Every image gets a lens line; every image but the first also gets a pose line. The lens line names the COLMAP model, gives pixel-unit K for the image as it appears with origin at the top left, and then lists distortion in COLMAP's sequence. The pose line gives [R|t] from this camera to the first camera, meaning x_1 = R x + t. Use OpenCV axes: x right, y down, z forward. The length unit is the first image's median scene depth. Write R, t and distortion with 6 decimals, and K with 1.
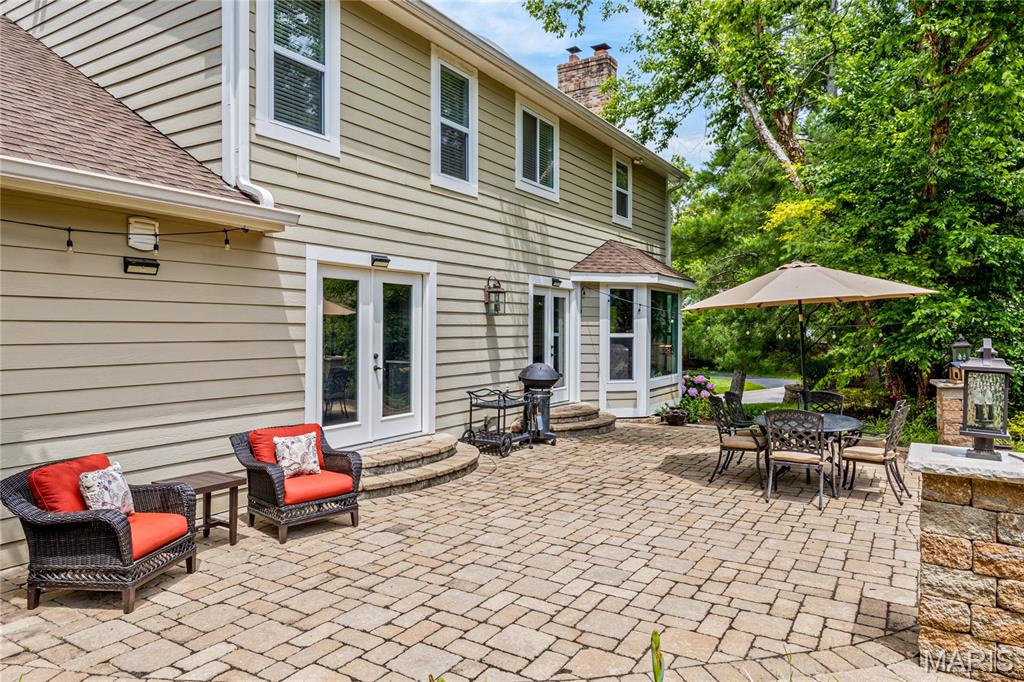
lens RADIAL K [[660.4, 0, 514.9], [0, 660.4, 324.6], [0, 0, 1]] dist [-0.002087, -0.000627]
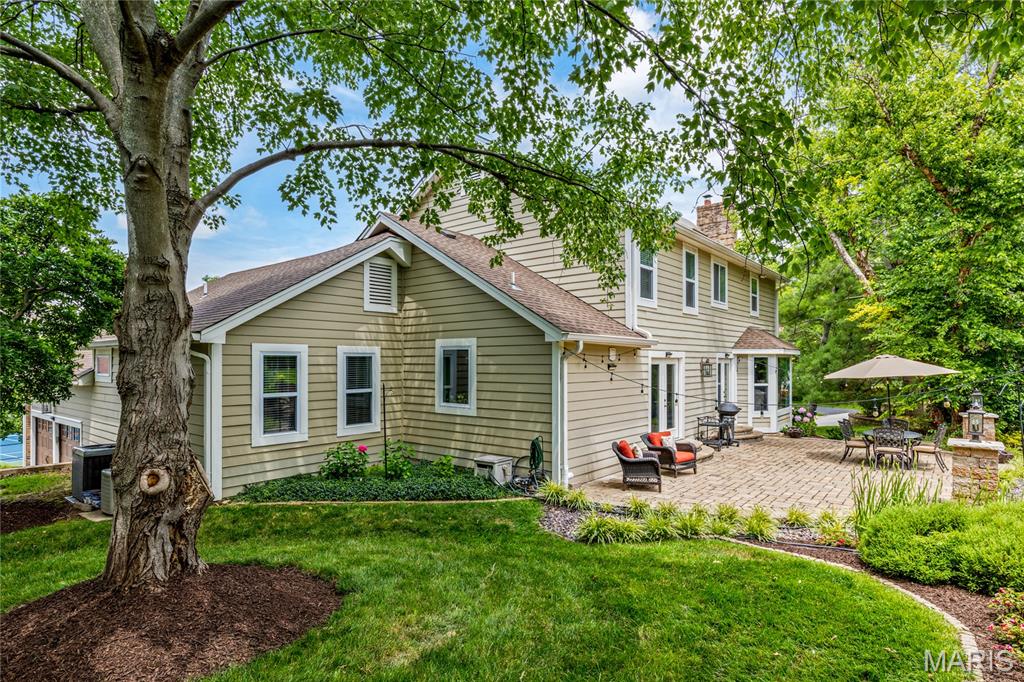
lens RADIAL K [[544.2, 0, 514.9], [0, 544.2, 358.7], [0, 0, 1]] dist [-0.004975, -0.000109]
pose [[0.991707, -0.005343, -0.128409, -0.362370], [0.004999, 0.999983, -0.003001, -0.062533], [0.128423, 0.002334, 0.991717, -0.592799]]
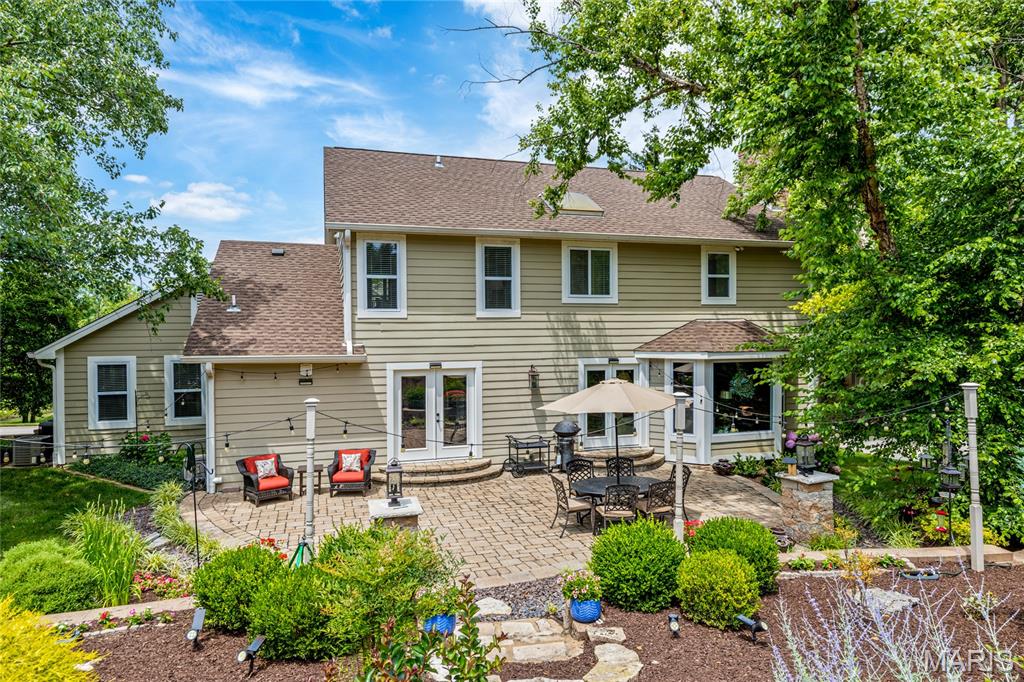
lens RADIAL K [[620.0, 0, 511.1], [0, 620.0, 337.8], [0, 0, 1]] dist [0.003847, 0.000431]
pose [[0.750799, 0.005429, -0.660508, 0.895822], [0.009410, 0.999777, 0.018914, -0.163085], [0.660464, -0.020416, 0.750580, -0.158862]]
